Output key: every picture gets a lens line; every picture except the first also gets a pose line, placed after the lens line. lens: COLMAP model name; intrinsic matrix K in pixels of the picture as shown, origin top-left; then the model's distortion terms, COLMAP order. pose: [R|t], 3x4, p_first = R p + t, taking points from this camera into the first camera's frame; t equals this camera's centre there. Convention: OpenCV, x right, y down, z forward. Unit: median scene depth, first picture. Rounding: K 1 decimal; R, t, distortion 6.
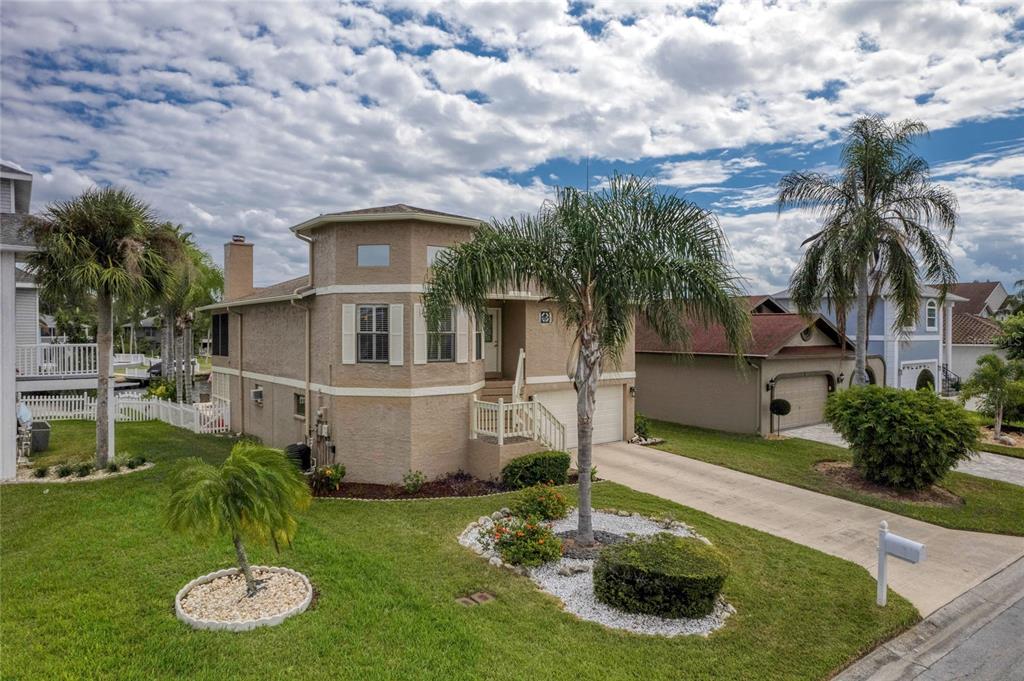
lens RADIAL K [[653.6, 0, 518.4], [0, 653.6, 340.3], [0, 0, 1]] dist [-0.078057, 0.071080]
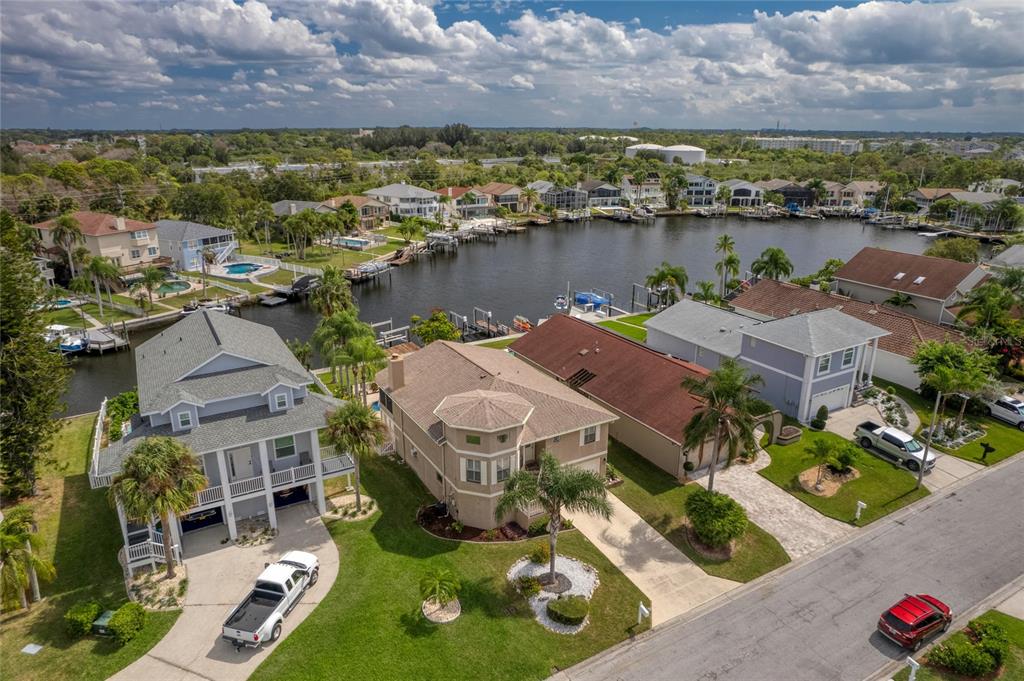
lens RADIAL K [[653.6, 0, 518.4], [0, 653.6, 340.3], [0, 0, 1]] dist [-0.078057, 0.071080]
pose [[0.991769, 0.041742, -0.121042, 0.190620], [-0.002970, 0.952610, 0.304180, -1.143734], [0.128003, -0.301317, 0.944893, -1.002971]]
